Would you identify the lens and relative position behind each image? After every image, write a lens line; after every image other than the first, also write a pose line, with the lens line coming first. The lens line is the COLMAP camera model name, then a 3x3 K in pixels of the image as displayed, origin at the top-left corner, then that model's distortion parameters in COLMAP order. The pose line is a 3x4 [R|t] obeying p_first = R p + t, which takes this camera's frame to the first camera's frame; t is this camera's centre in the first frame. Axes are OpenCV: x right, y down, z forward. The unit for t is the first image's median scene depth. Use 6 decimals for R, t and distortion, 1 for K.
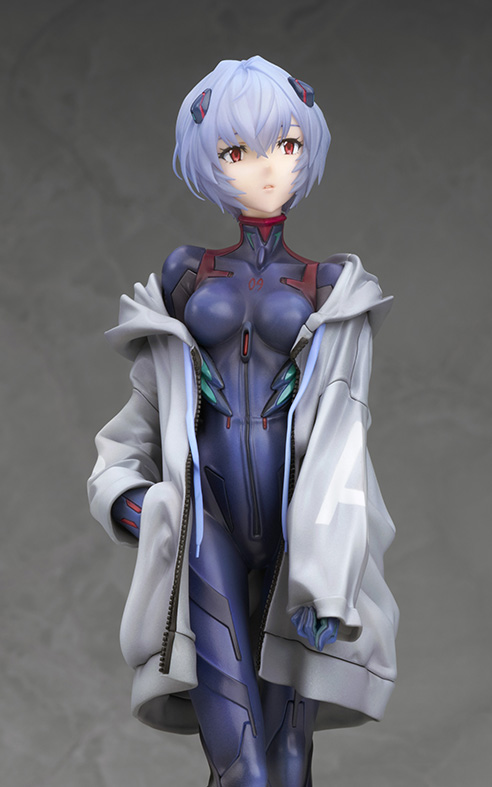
lens RADIAL K [[3941.1, 0, 246.0], [0, 3941.1, 393.5], [0, 0, 1]] dist [-0.327322, -5.516934]
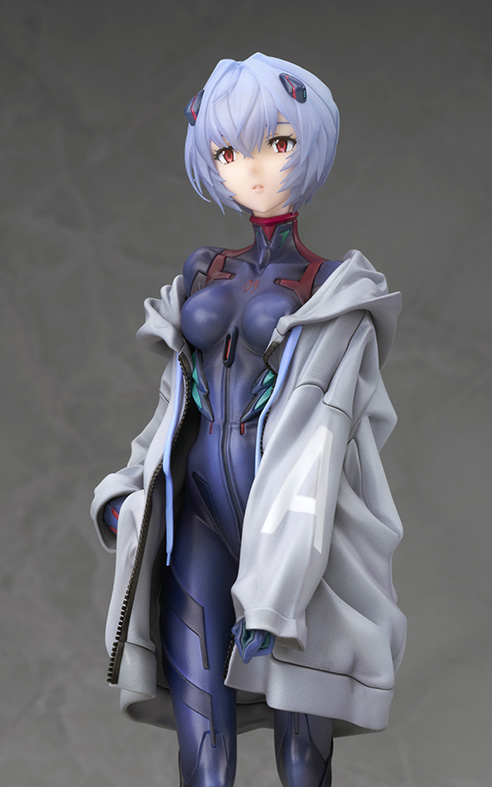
lens RADIAL K [[3941.1, 0, 246.0], [0, 3941.1, 393.5], [0, 0, 1]] dist [-0.327322, -5.516934]
pose [[0.915265, -0.019572, -0.402376, 0.401969], [0.032187, 0.999179, 0.024613, -0.025432], [0.401564, -0.035478, 0.915144, 0.096417]]
